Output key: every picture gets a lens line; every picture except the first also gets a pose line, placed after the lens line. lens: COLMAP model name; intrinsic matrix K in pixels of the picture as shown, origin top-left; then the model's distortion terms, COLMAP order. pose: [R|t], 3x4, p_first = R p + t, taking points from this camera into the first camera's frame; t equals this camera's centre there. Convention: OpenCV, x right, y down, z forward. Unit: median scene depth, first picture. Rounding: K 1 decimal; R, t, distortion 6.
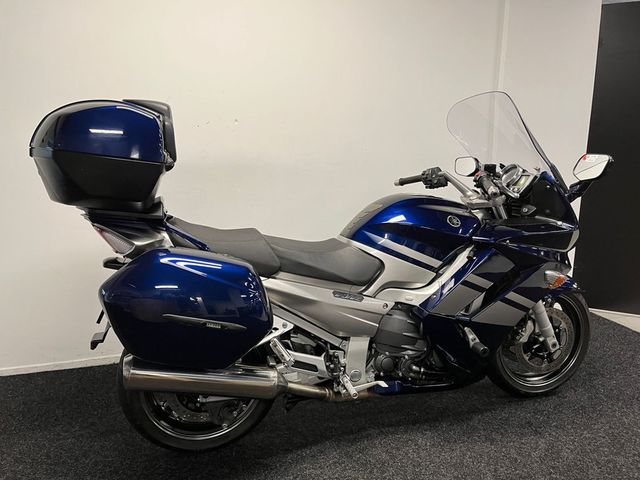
lens RADIAL K [[484.6, 0, 322.3], [0, 484.6, 238.8], [0, 0, 1]] dist [0.077851, -0.105196]
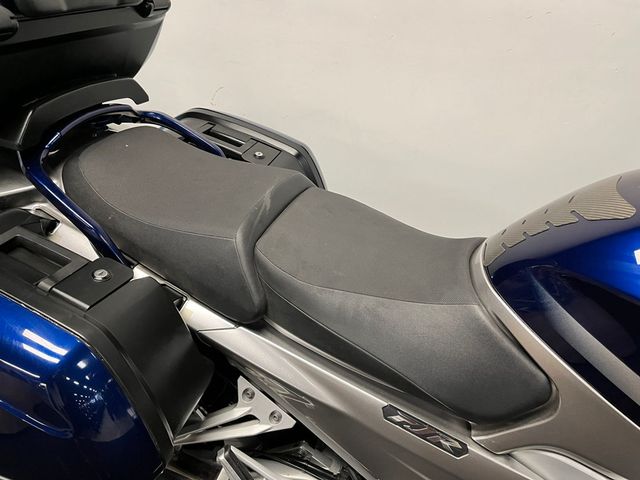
lens RADIAL K [[484.6, 0, 322.3], [0, 484.6, 238.8], [0, 0, 1]] dist [0.077851, -0.105196]
pose [[0.807246, 0.320258, -0.495770, 0.127105], [-0.114263, 0.908890, 0.401077, -0.155518], [0.579048, -0.267120, 0.770292, 0.683318]]
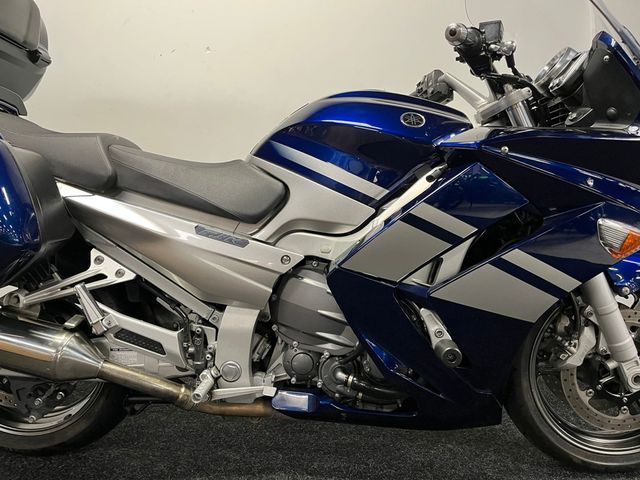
lens RADIAL K [[484.6, 0, 322.3], [0, 484.6, 238.8], [0, 0, 1]] dist [0.077851, -0.105196]
pose [[0.952932, 0.049687, -0.299086, 0.348177], [-0.076406, 0.993997, -0.078309, 0.156064], [0.293400, 0.097475, 0.951008, 0.442753]]
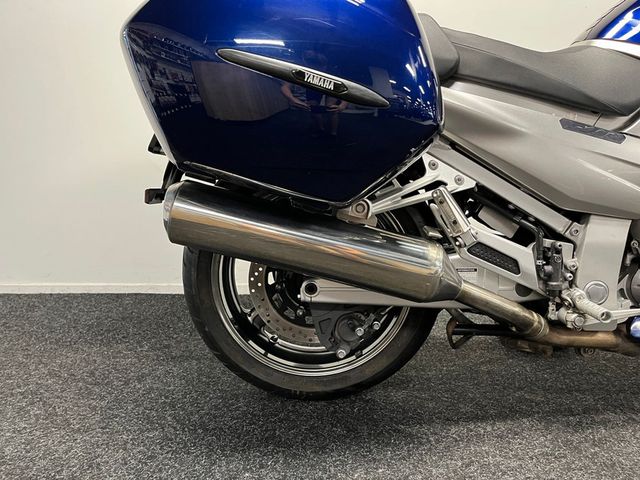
lens RADIAL K [[491.1, 0, 320.3], [0, 491.1, 244.0], [0, 0, 1]] dist [0.077282, -0.114899]
pose [[0.954089, 0.050261, -0.295276, -0.055834], [-0.059798, 0.997937, -0.023351, 0.258499], [0.293494, 0.039936, 0.955127, 0.416294]]
